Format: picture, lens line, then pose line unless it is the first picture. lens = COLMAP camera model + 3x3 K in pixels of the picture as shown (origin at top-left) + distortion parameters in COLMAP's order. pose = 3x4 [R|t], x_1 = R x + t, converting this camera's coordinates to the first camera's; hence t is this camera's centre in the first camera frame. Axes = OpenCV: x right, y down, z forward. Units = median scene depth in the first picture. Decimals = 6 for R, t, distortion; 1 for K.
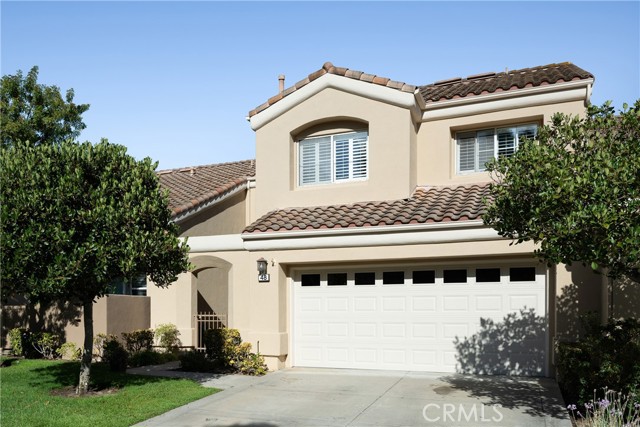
lens RADIAL K [[406.0, 0, 315.2], [0, 406.0, 237.9], [0, 0, 1]] dist [0.007326, -0.006389]
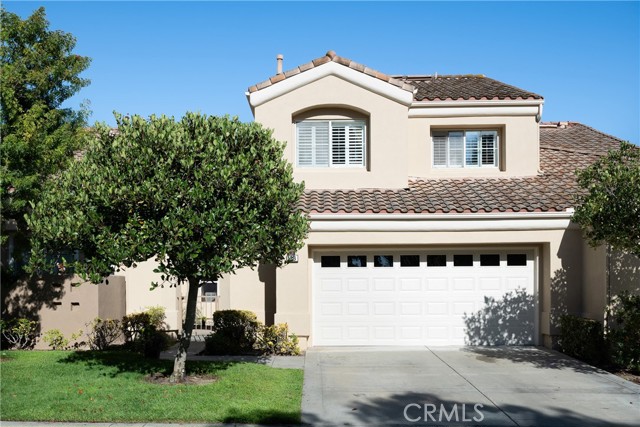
lens RADIAL K [[424.9, 0, 319.4], [0, 424.9, 212.9], [0, 0, 1]] dist [-0.005906, 0.009229]
pose [[0.957416, 0.051144, 0.284145, -0.350577], [-0.047442, 0.998676, -0.019901, 0.003698], [-0.284786, 0.005573, 0.958575, -0.029270]]
